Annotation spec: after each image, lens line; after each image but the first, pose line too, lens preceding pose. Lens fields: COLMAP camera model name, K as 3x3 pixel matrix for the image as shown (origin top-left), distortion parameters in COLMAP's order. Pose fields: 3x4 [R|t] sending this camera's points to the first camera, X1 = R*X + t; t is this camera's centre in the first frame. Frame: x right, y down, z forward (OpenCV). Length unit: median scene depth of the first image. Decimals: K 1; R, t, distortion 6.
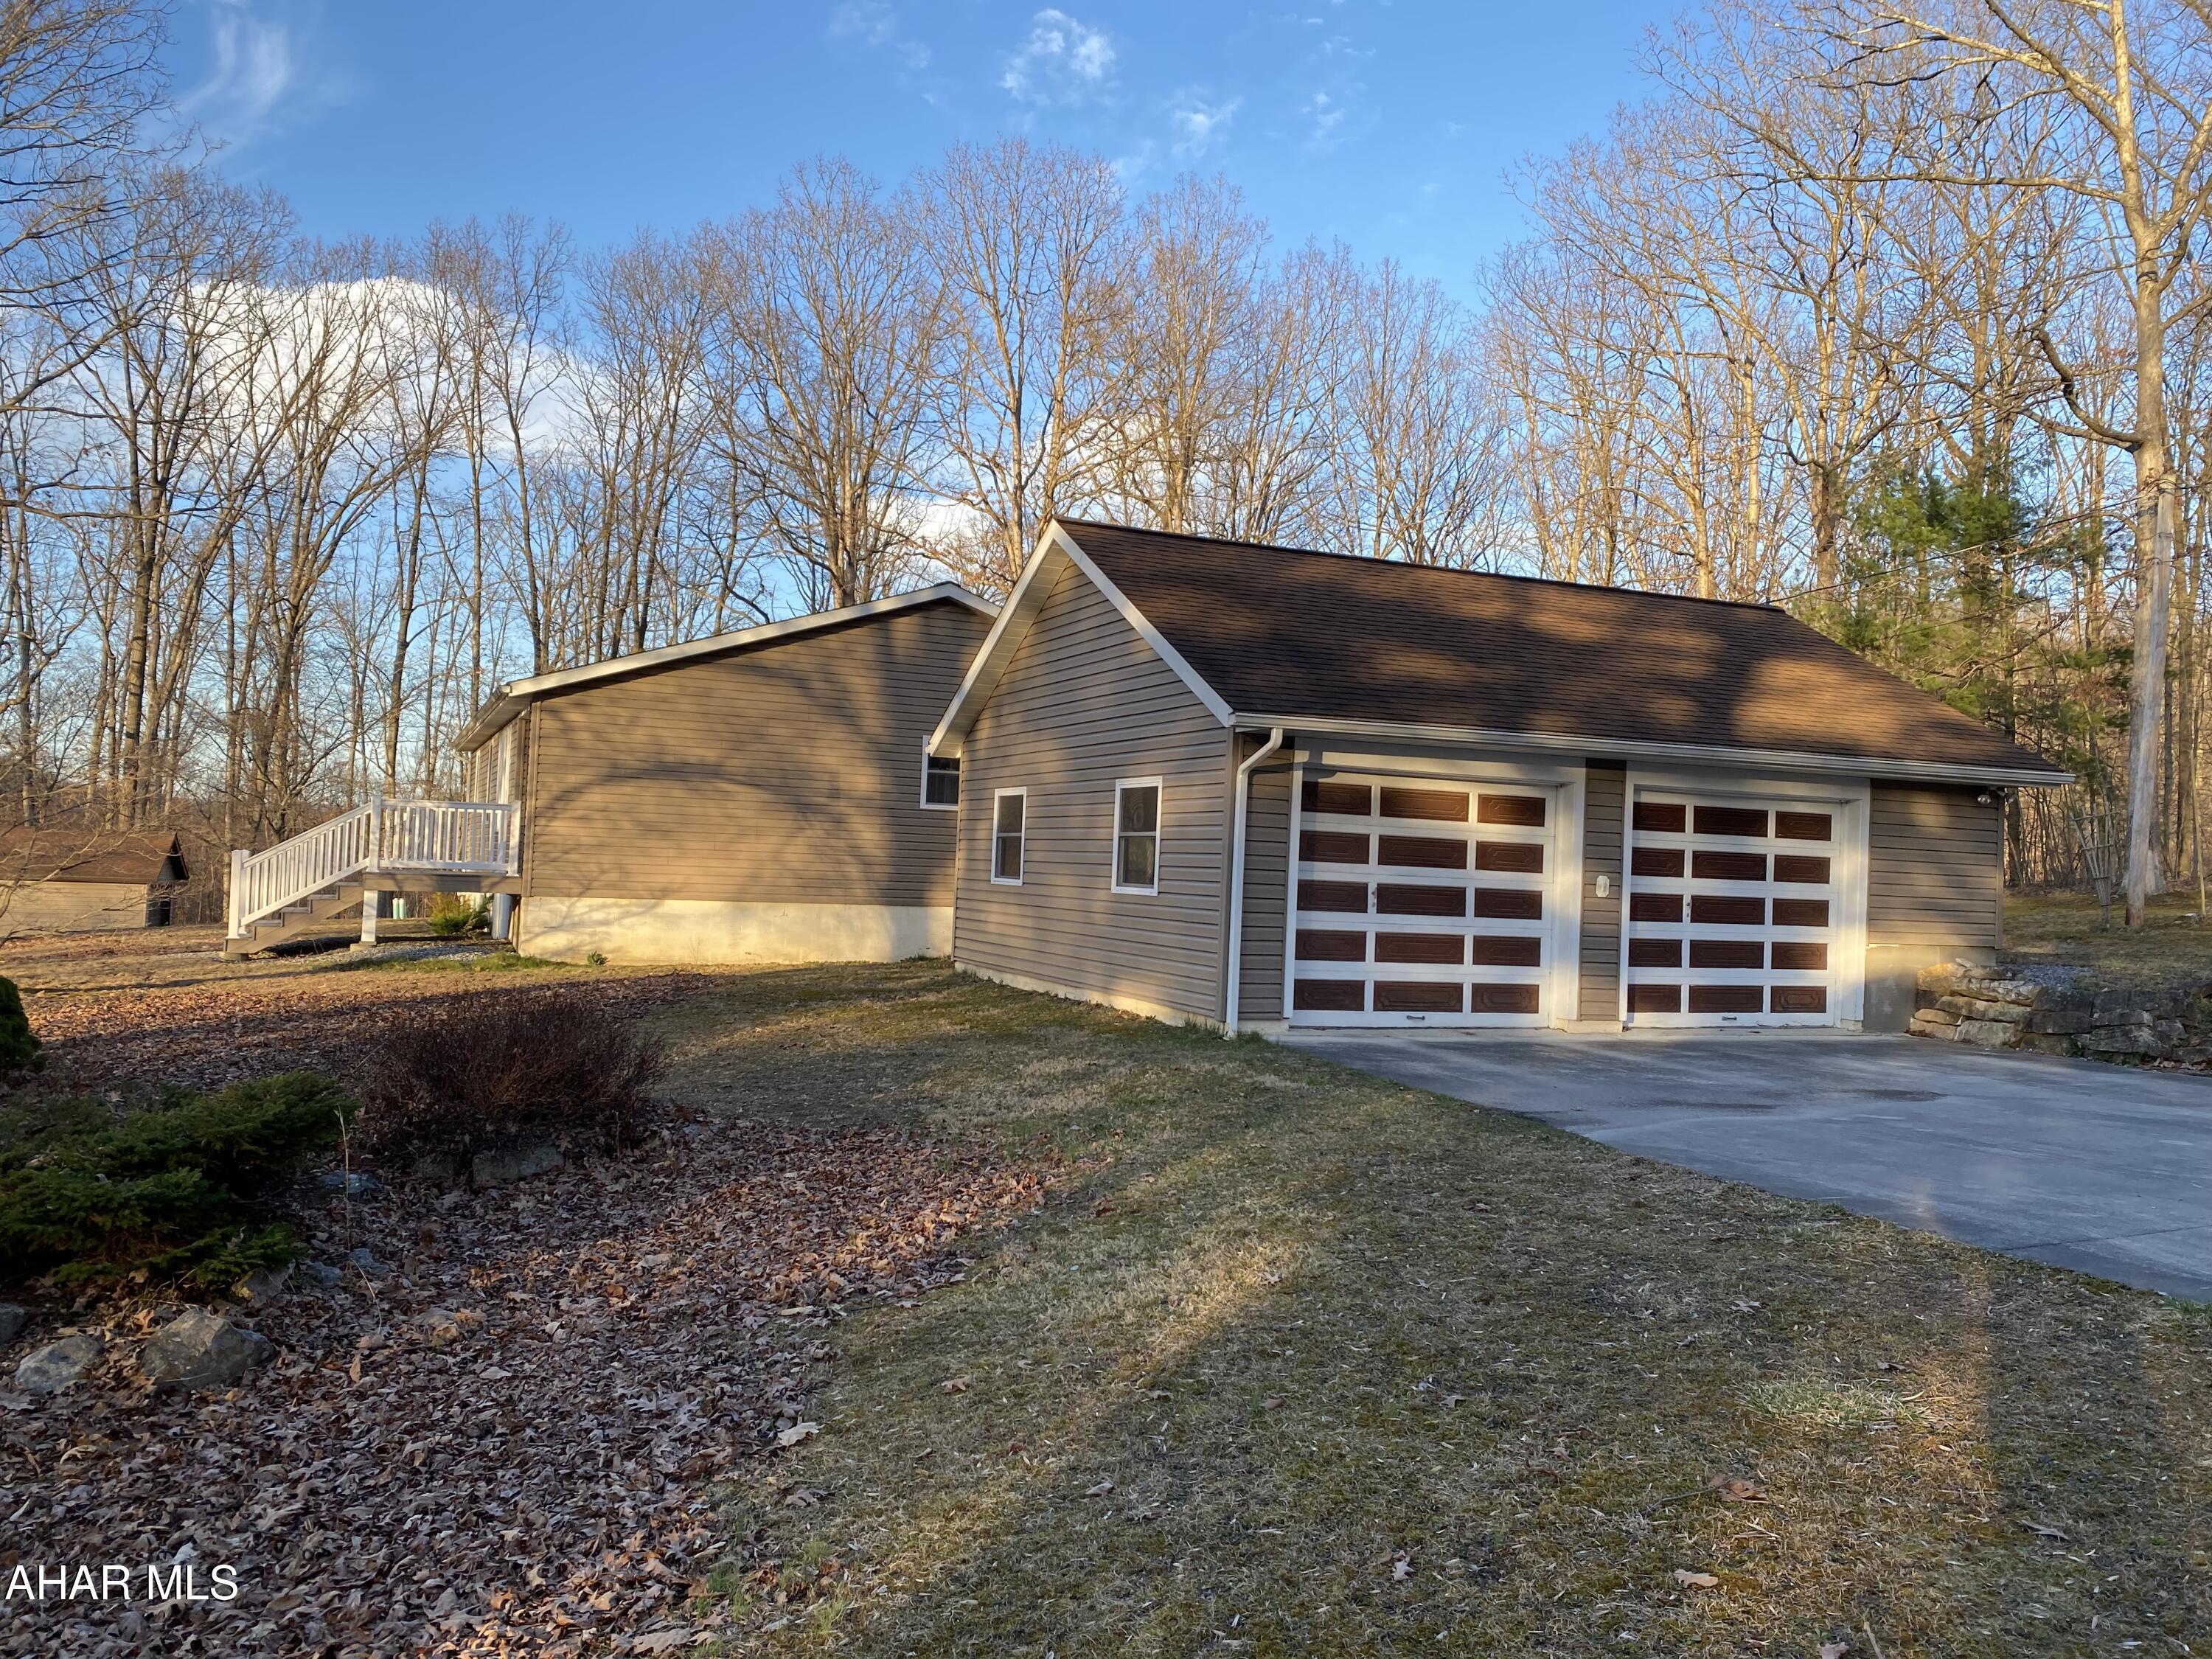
lens RADIAL K [[1664.4, 0, 1106.0], [0, 1664.4, 829.5], [0, 0, 1]] dist [0.053748, 0.000352]
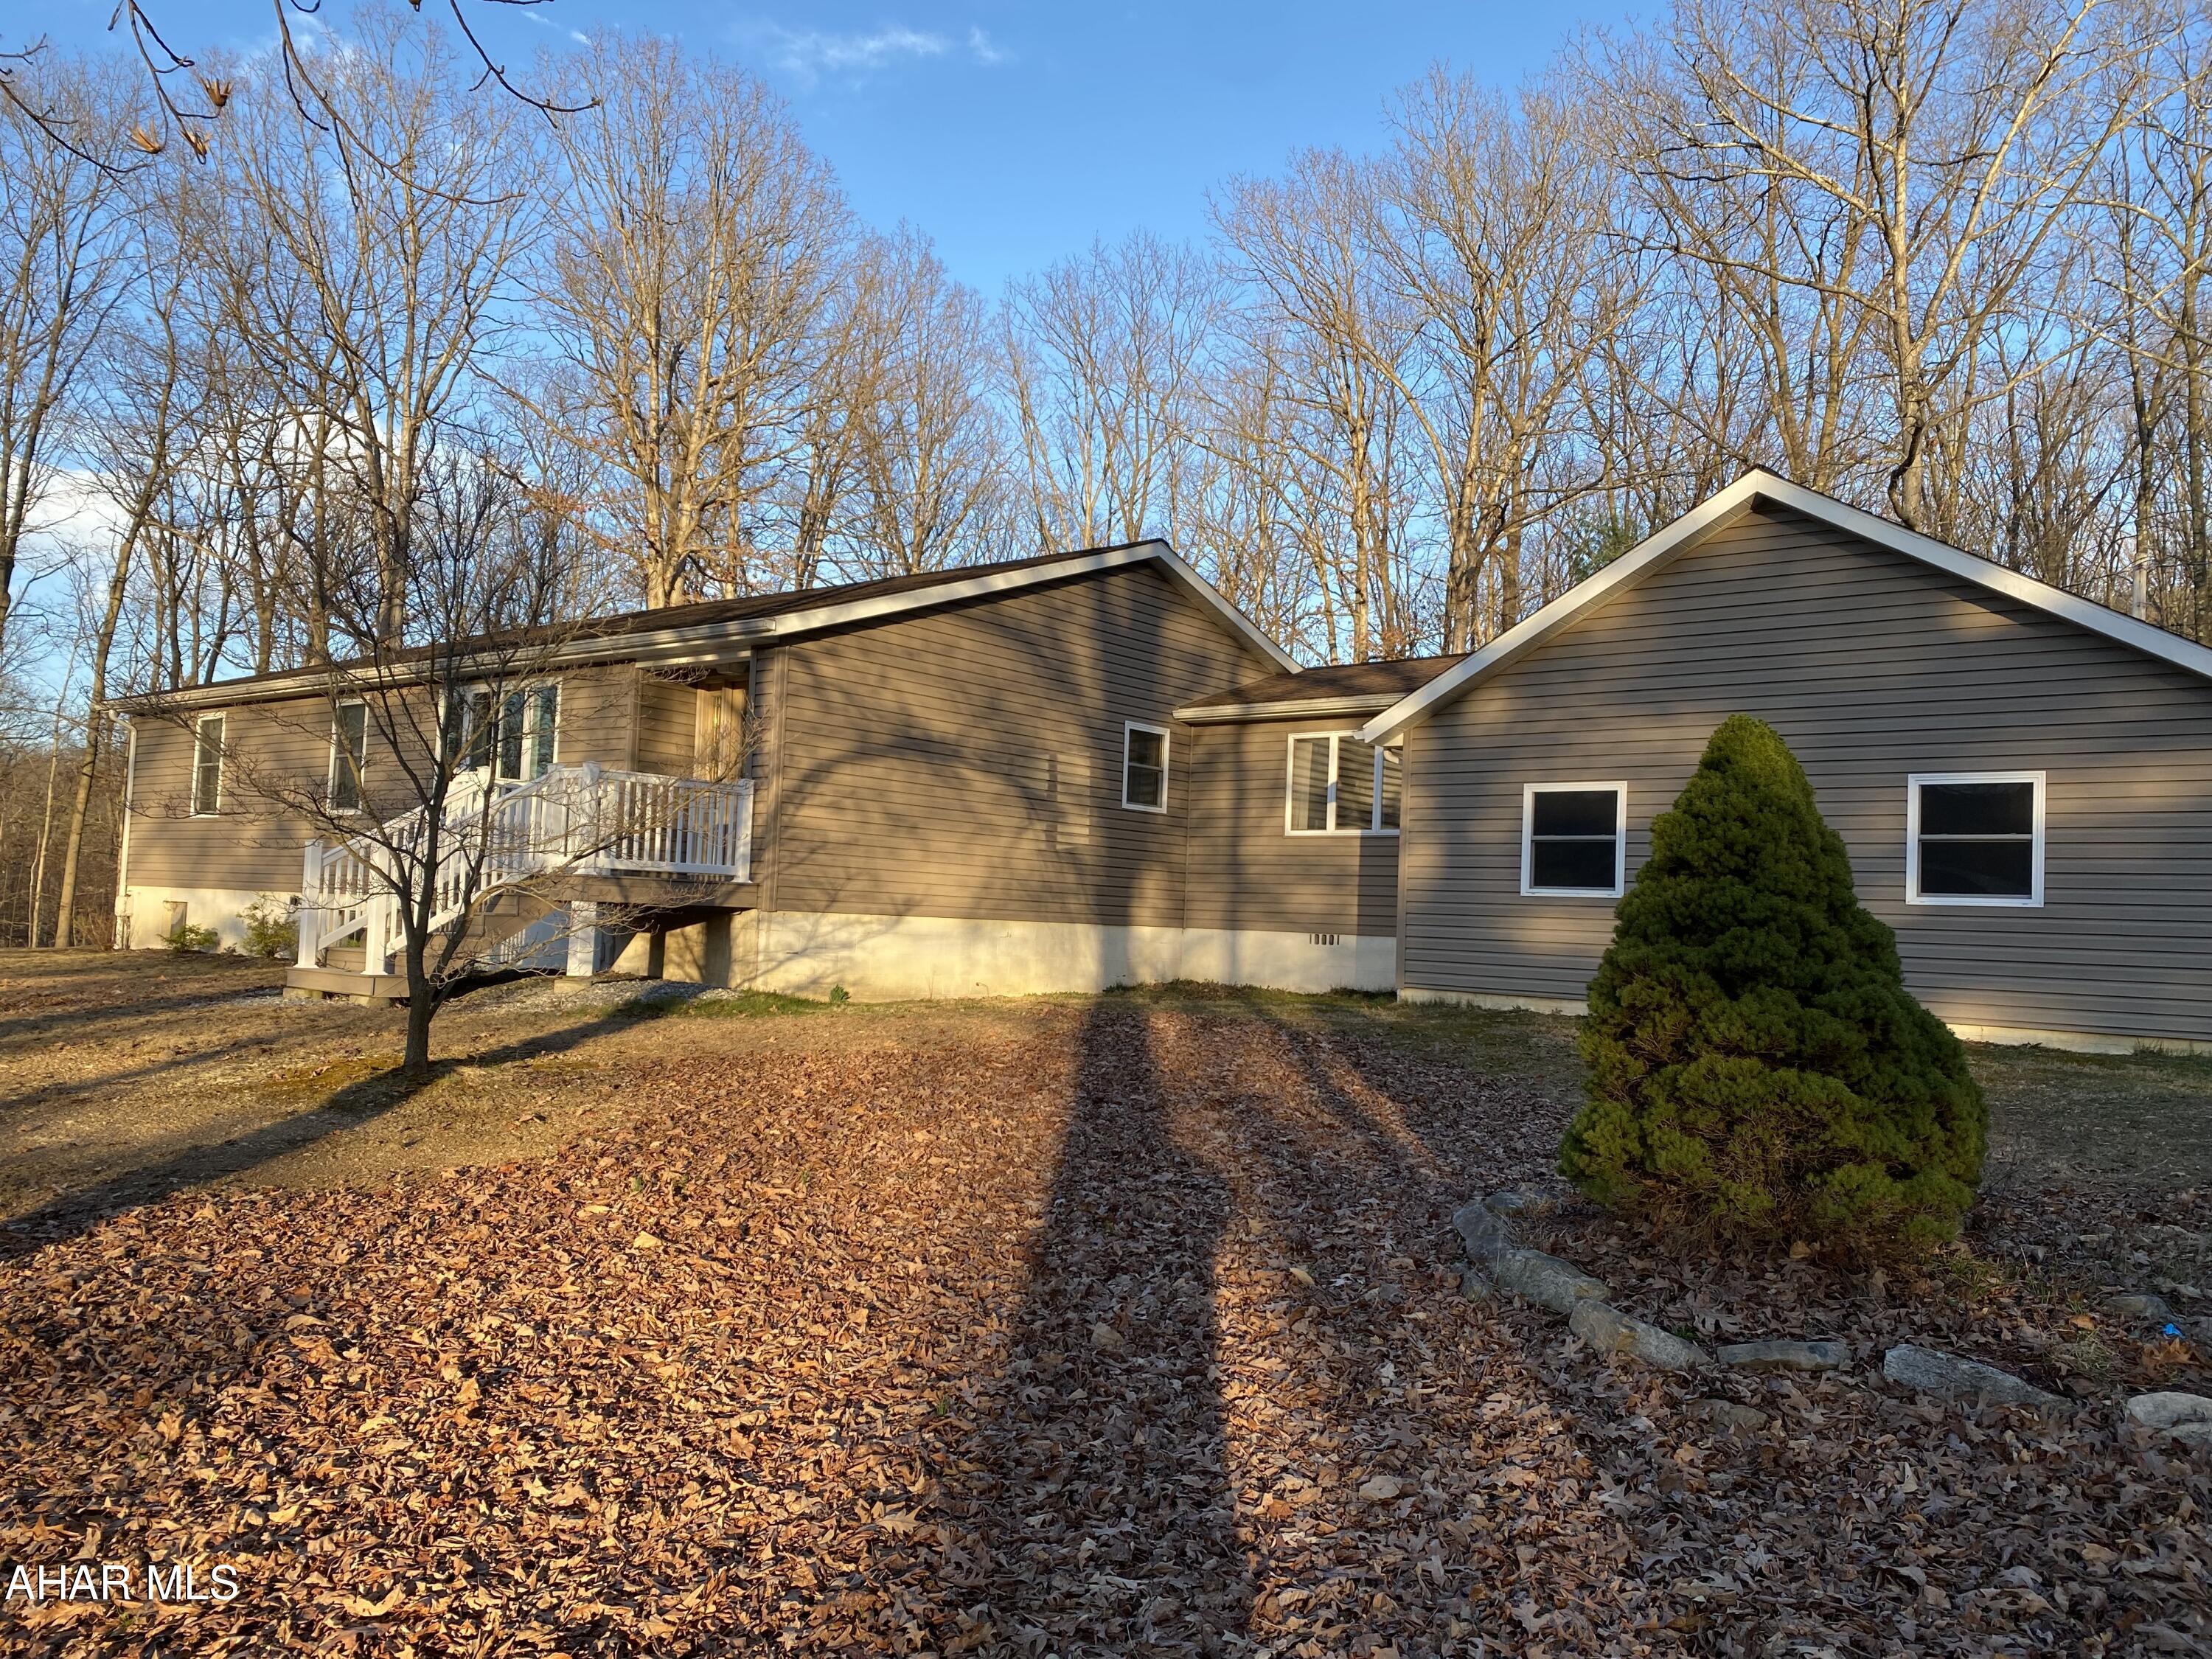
lens RADIAL K [[1664.4, 0, 1106.0], [0, 1664.4, 829.5], [0, 0, 1]] dist [0.053748, 0.000352]
pose [[0.897551, 0.019512, 0.440478, -0.523394], [-0.015151, 0.999795, -0.013416, 0.011873], [-0.440650, 0.005368, 0.897663, 0.276547]]
